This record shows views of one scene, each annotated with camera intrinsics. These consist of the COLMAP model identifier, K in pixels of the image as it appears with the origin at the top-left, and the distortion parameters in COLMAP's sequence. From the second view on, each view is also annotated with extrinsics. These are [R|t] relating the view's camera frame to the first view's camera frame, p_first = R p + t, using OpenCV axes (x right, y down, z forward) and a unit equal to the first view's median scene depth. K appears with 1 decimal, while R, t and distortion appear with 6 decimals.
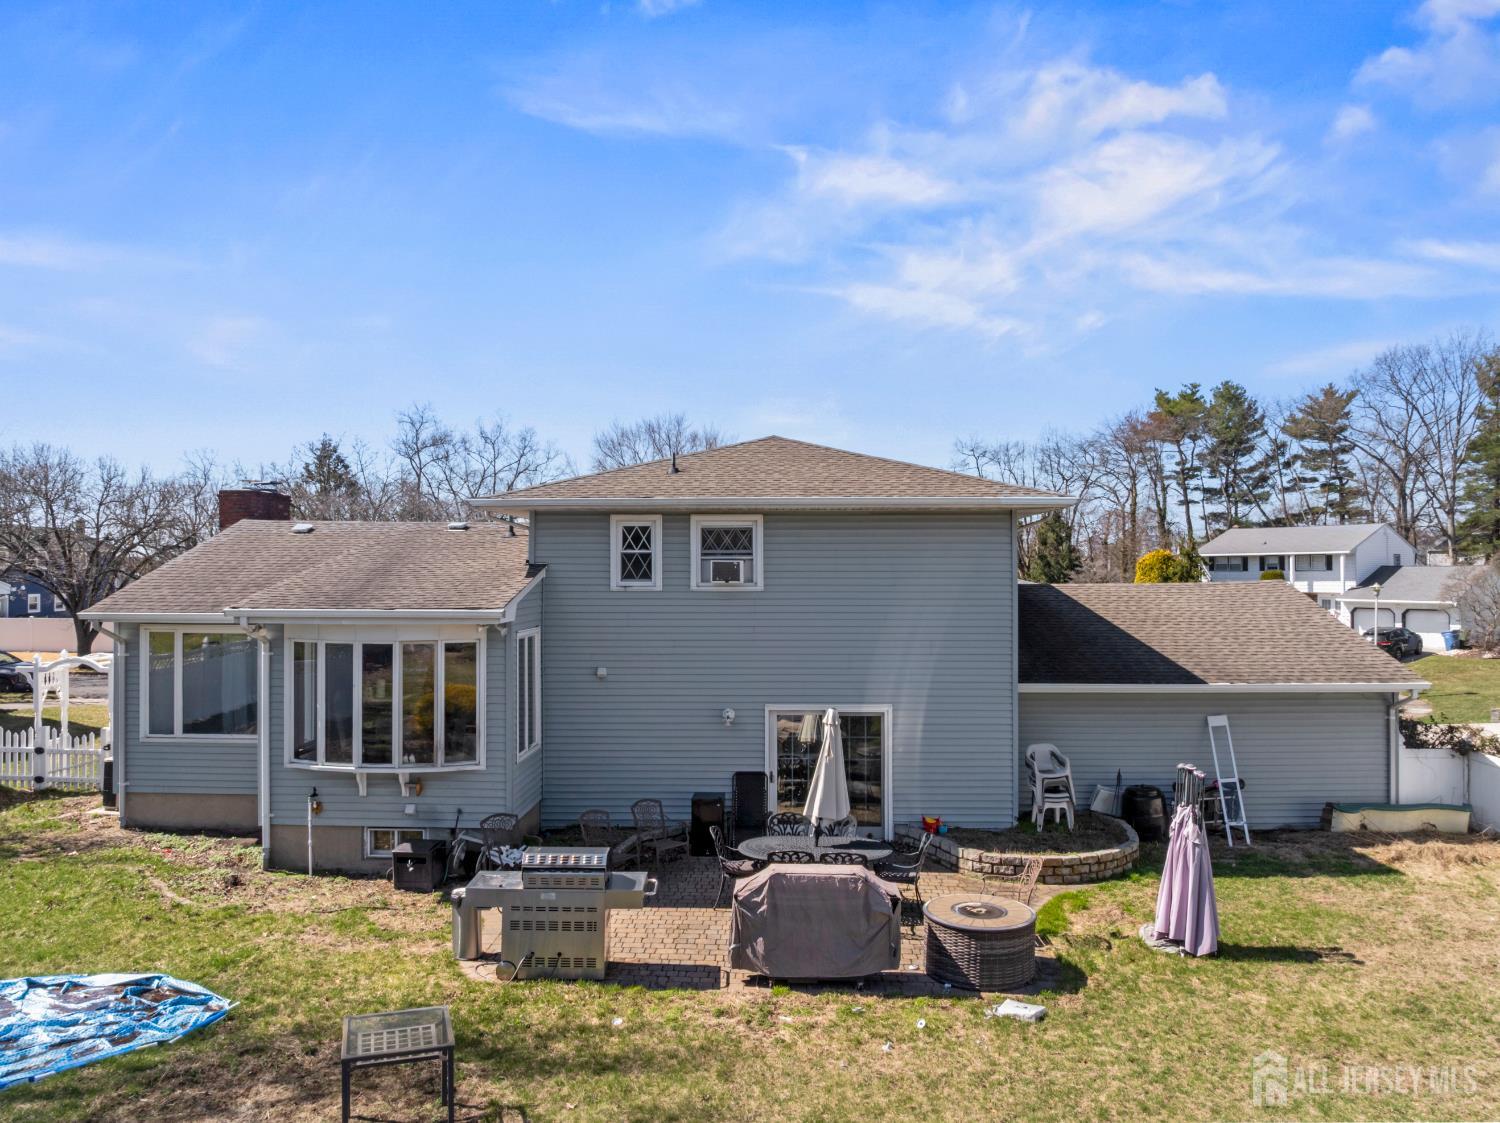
lens RADIAL K [[1057.4, 0, 750.0], [0, 1057.4, 561.5], [0, 0, 1]] dist [-0.039739, 0.001875]
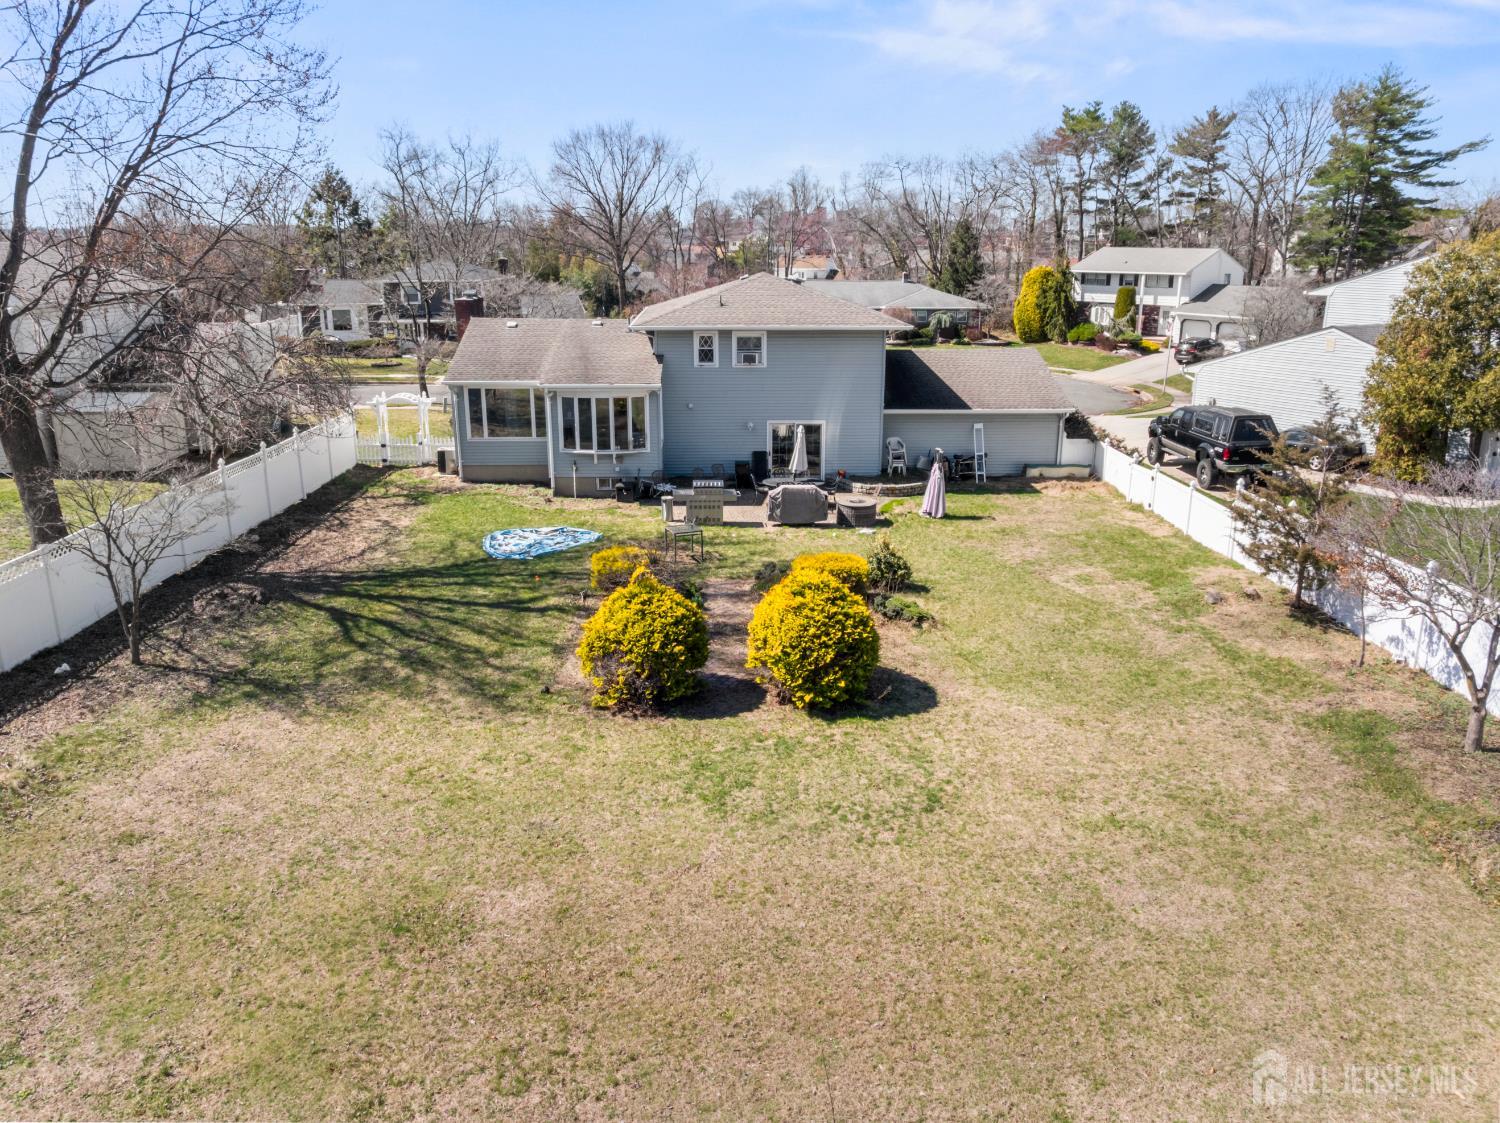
lens RADIAL K [[1065.9, 0, 750.0], [0, 1065.9, 561.5], [0, 0, 1]] dist [0.001738, -0.116706]
pose [[0.997543, -0.016897, 0.067983, -0.173425], [-0.004284, 0.953942, 0.299960, -0.242609], [-0.069921, -0.299514, 0.951526, -1.156548]]
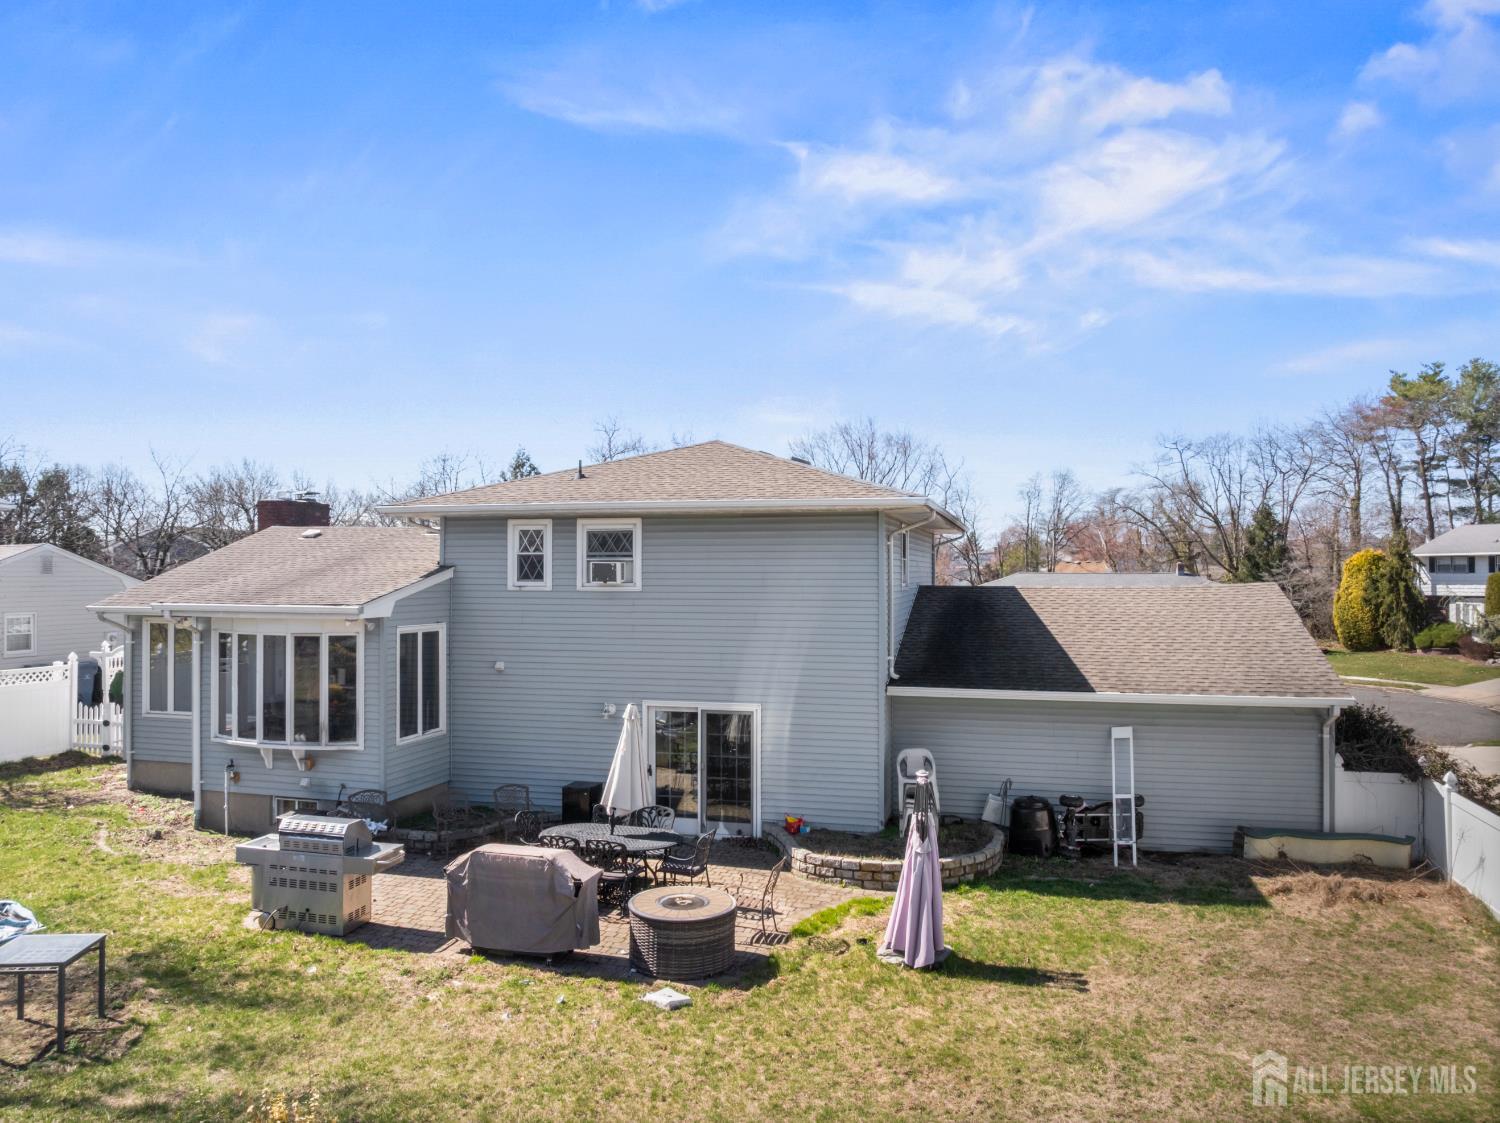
lens RADIAL K [[1063.6, 0, 750.0], [0, 1063.6, 561.5], [0, 0, 1]] dist [-0.042832, 0.008477]
pose [[0.973535, -0.001157, -0.228535, 0.358255], [0.000952, 0.999999, -0.001009, -0.000317], [0.228536, 0.000765, 0.973535, 0.003252]]
